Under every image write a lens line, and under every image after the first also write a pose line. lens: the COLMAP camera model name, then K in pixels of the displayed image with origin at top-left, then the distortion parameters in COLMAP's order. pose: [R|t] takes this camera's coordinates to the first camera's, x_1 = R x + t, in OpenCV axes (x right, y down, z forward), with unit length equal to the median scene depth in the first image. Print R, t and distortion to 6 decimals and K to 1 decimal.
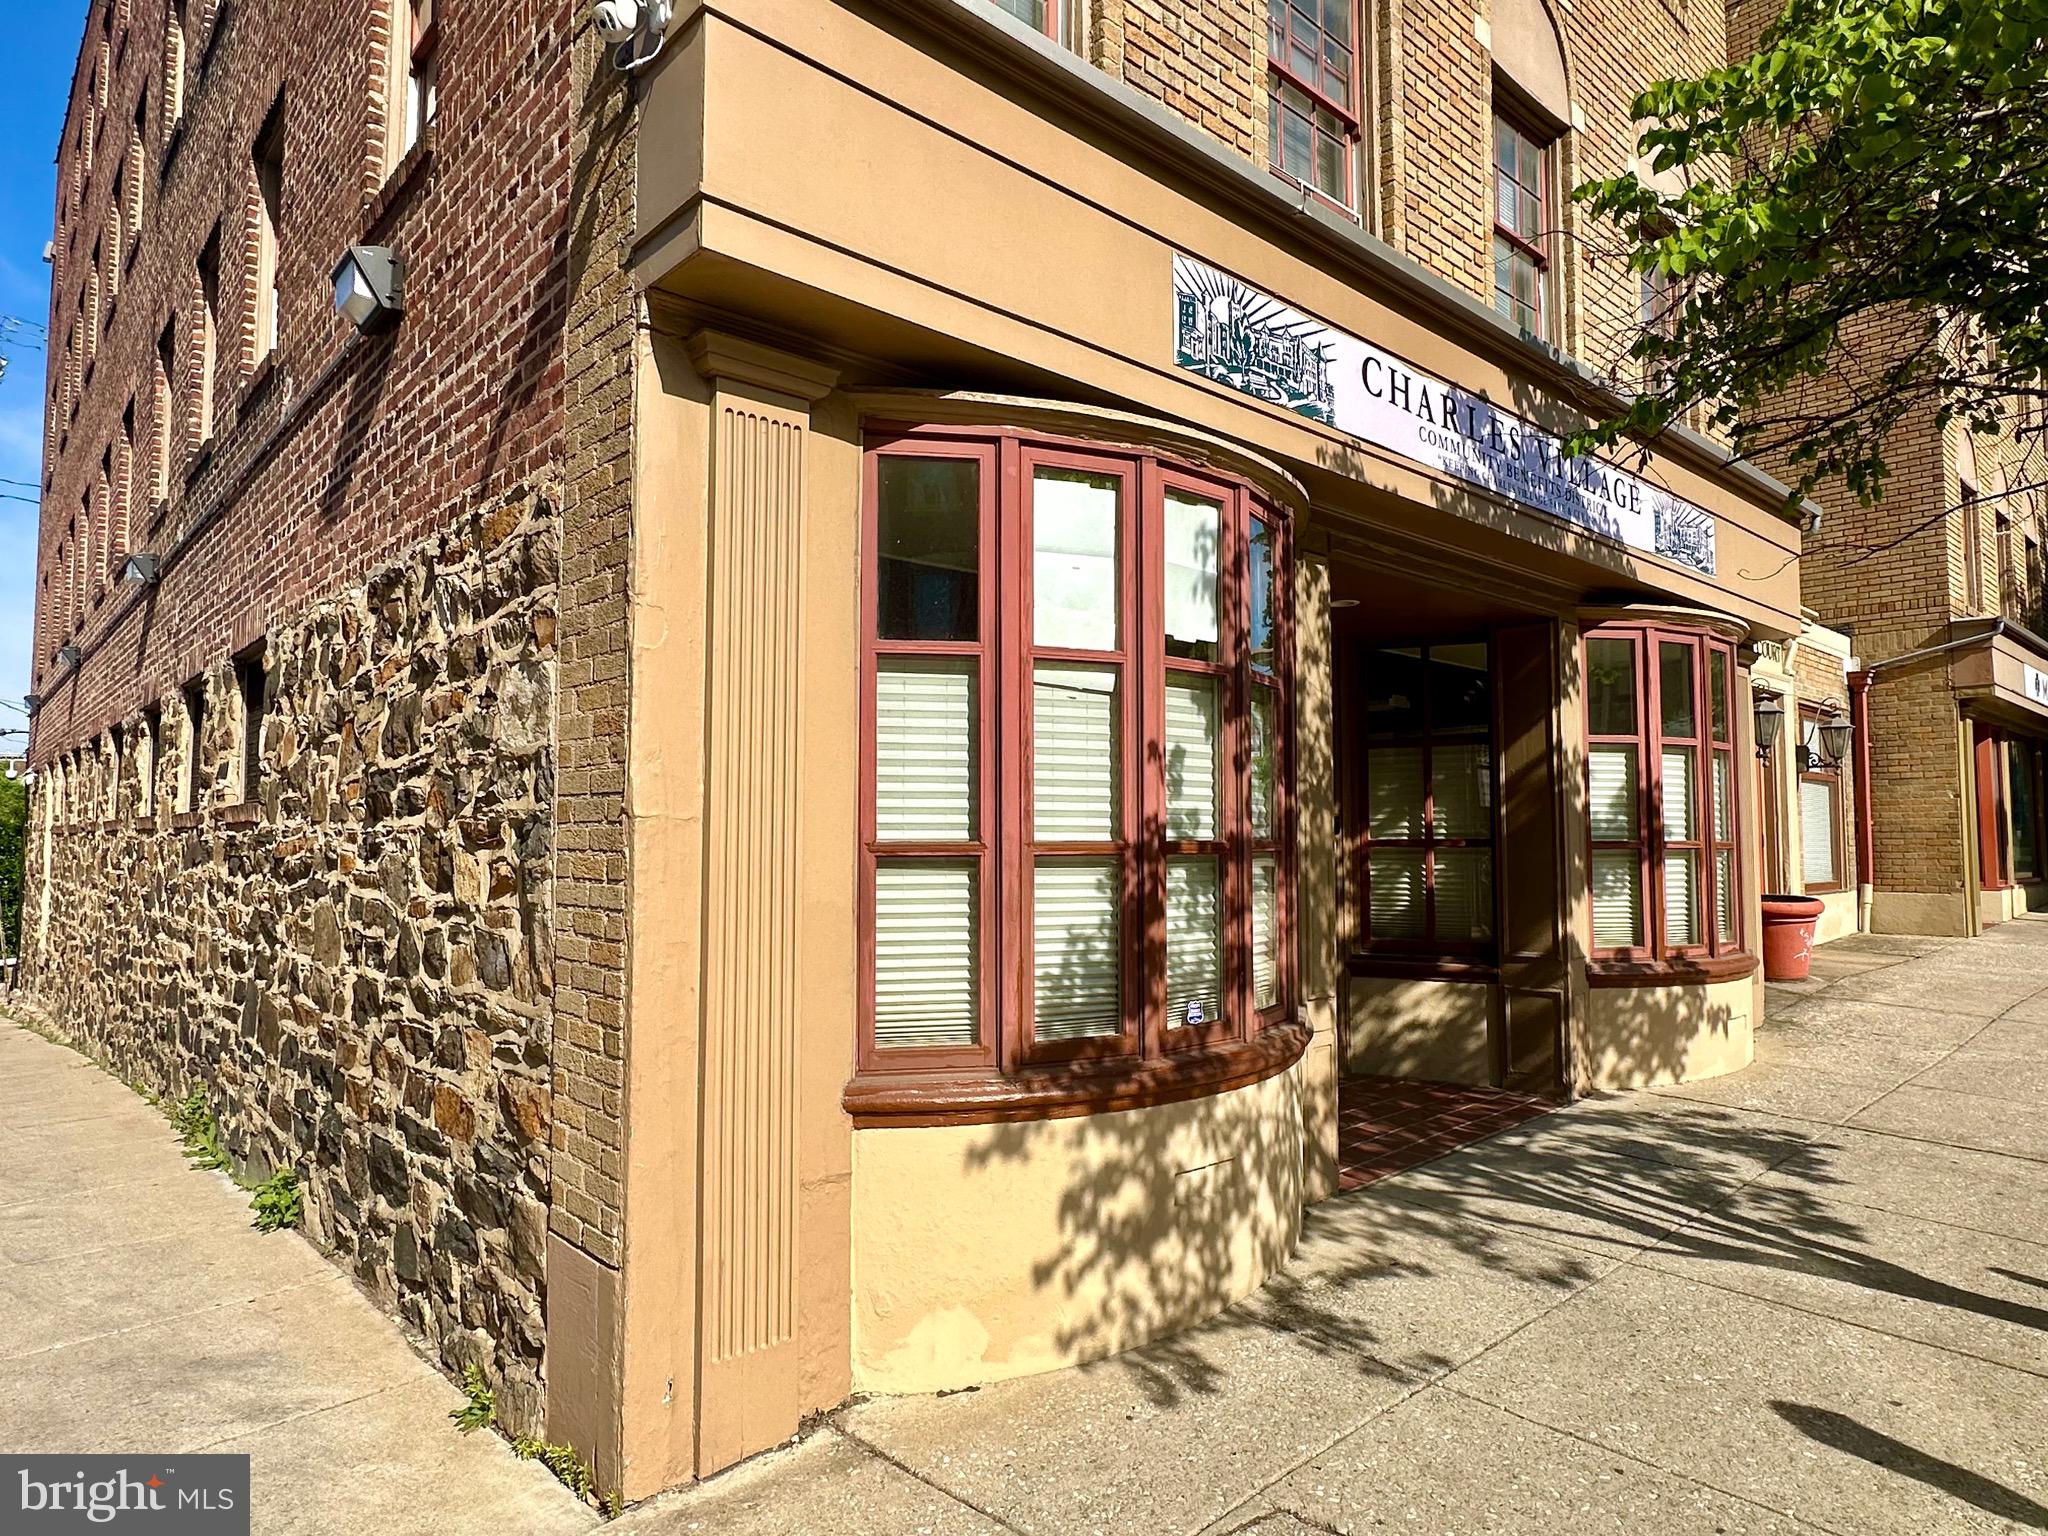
lens RADIAL K [[1236.9, 0, 1020.2], [0, 1236.9, 743.4], [0, 0, 1]] dist [0.000559, -0.000373]
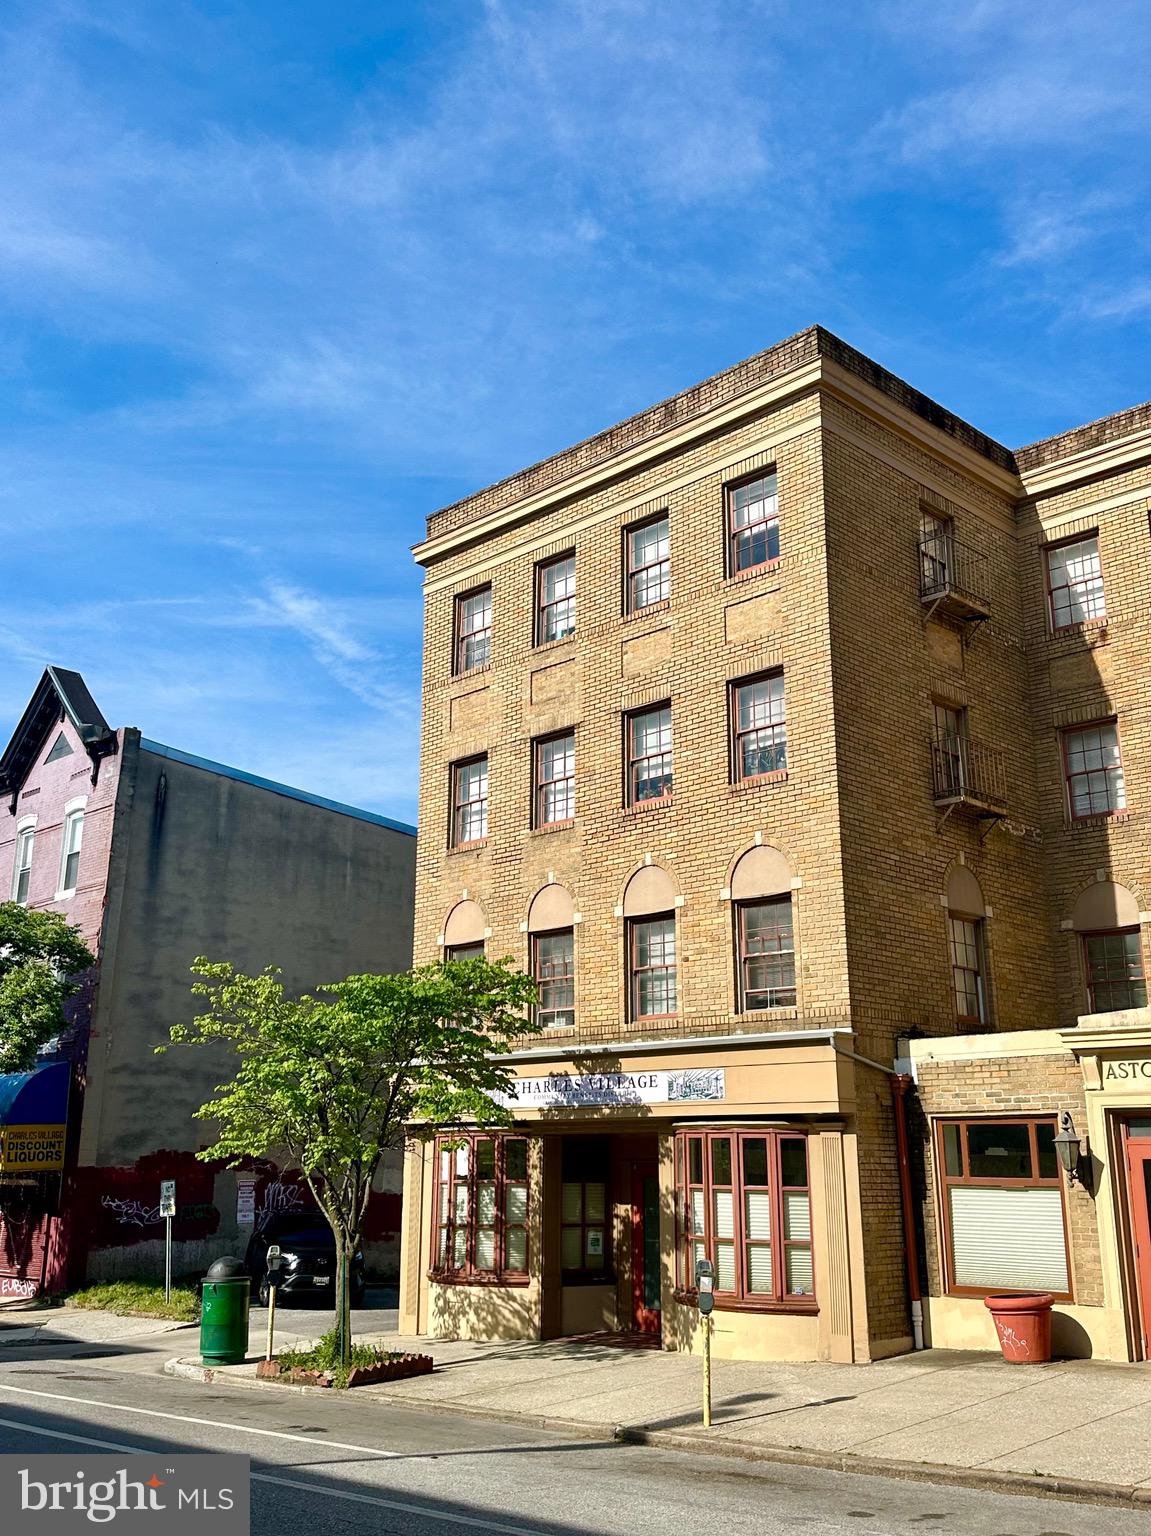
lens RADIAL K [[1405.2, 0, 575.5], [0, 1405.2, 768.0], [0, 0, 1]] dist [0.222762, -0.430406]
pose [[0.054529, -0.271405, -0.960919, 5.525141], [0.070703, 0.960985, -0.267412, -0.090179], [0.996006, -0.053358, 0.071590, 1.127715]]
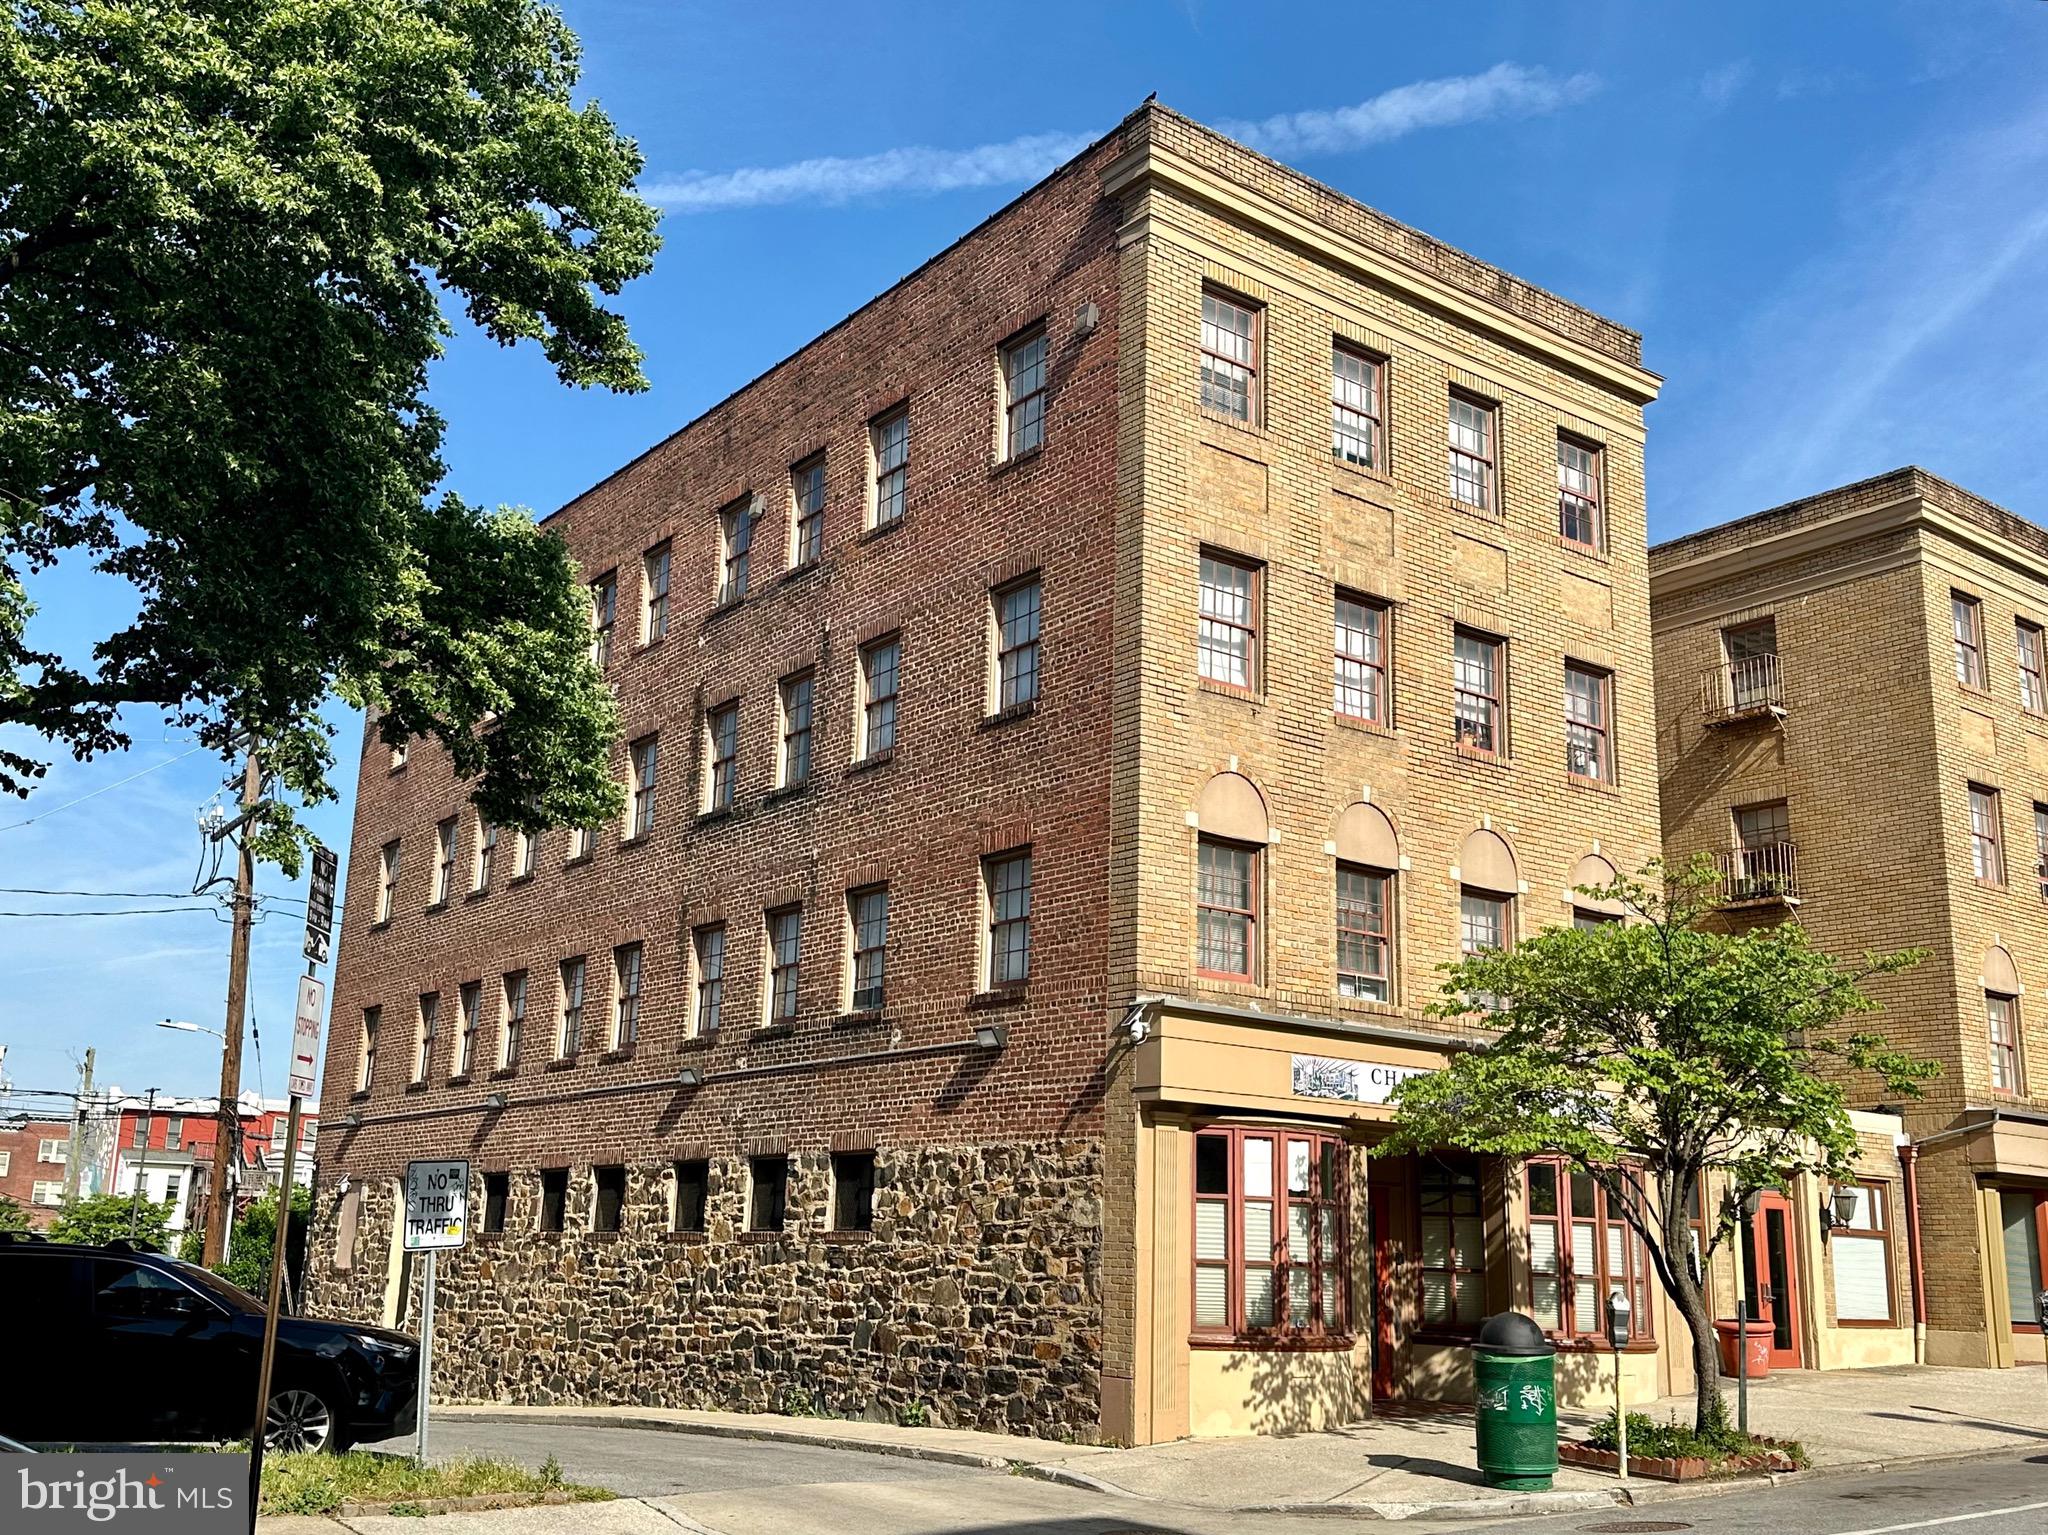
lens RADIAL K [[1937.2, 0, 1047.6], [0, 1937.2, 774.9], [0, 0, 1]] dist [0.208282, -0.441431]
pose [[0.996729, 0.006011, -0.080587, -0.087838], [-0.019236, 0.986214, -0.164355, -0.284656], [0.078488, 0.165368, 0.983104, -3.839677]]
